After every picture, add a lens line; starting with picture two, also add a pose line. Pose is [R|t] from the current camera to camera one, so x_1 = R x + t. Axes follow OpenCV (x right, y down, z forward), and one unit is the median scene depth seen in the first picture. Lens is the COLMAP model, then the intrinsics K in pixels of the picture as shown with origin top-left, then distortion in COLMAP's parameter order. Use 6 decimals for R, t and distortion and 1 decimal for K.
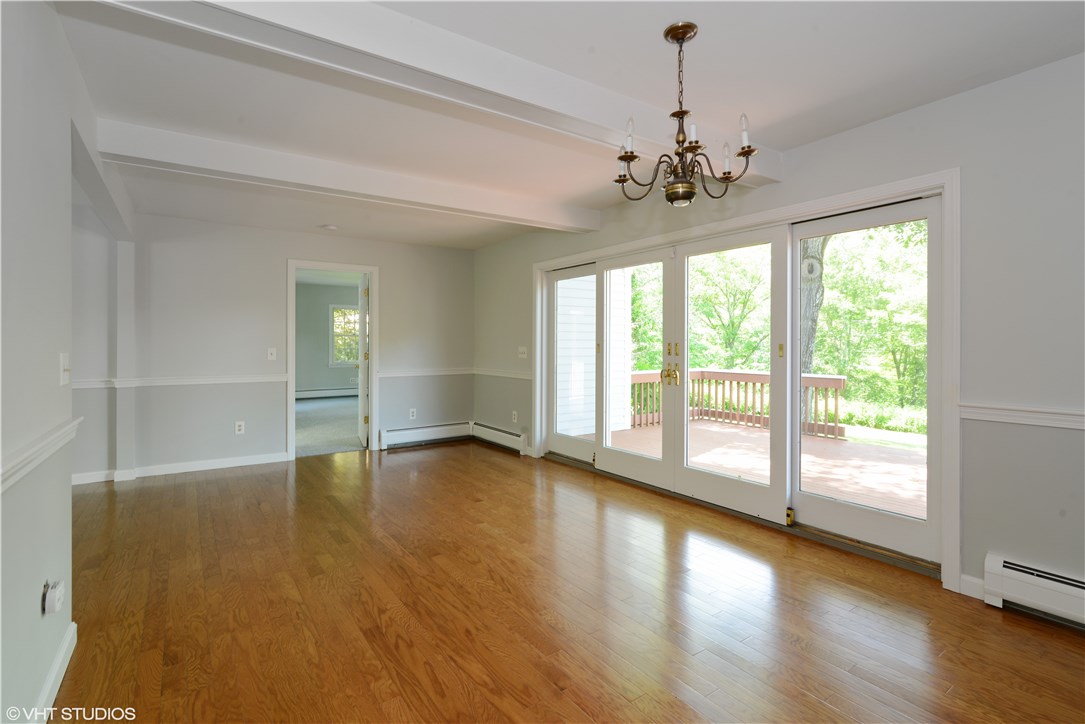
lens RADIAL K [[500.5, 0, 550.7], [0, 500.5, 352.0], [0, 0, 1]] dist [-0.002619, 0.000748]
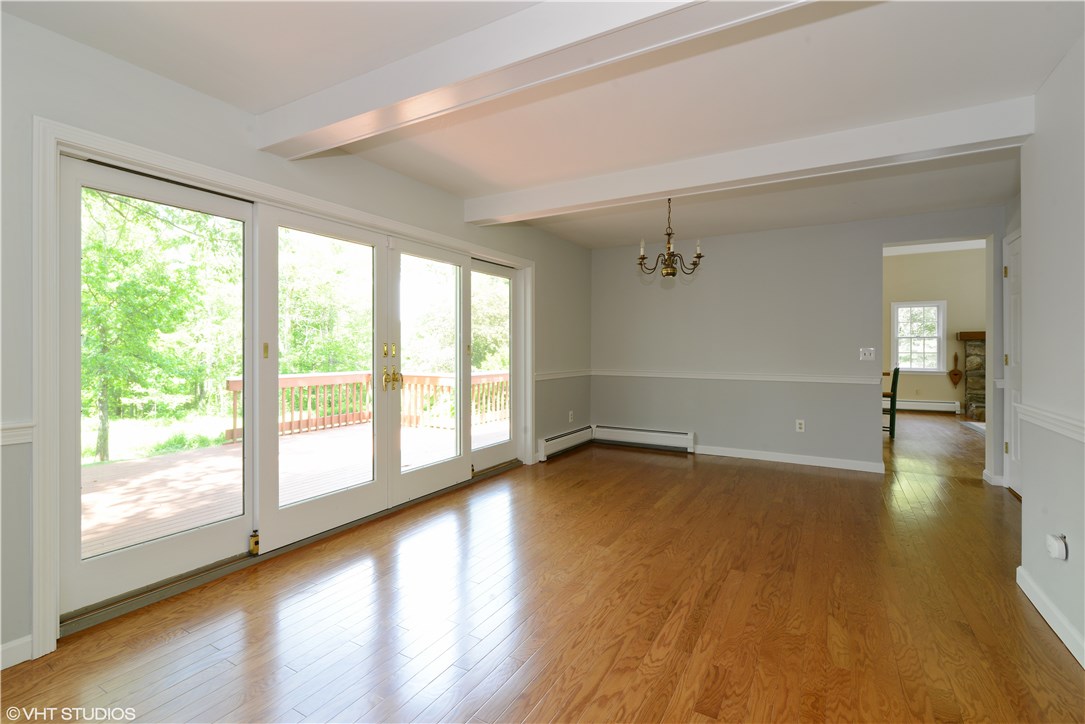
lens RADIAL K [[500.5, 0, 550.4], [0, 500.5, 351.9], [0, 0, 1]] dist [-0.002619, 0.000748]
pose [[-0.411764, -0.006201, 0.911270, -1.001855], [0.011134, 0.999868, 0.011835, -0.003440], [-0.911223, 0.015020, -0.411640, 1.642428]]
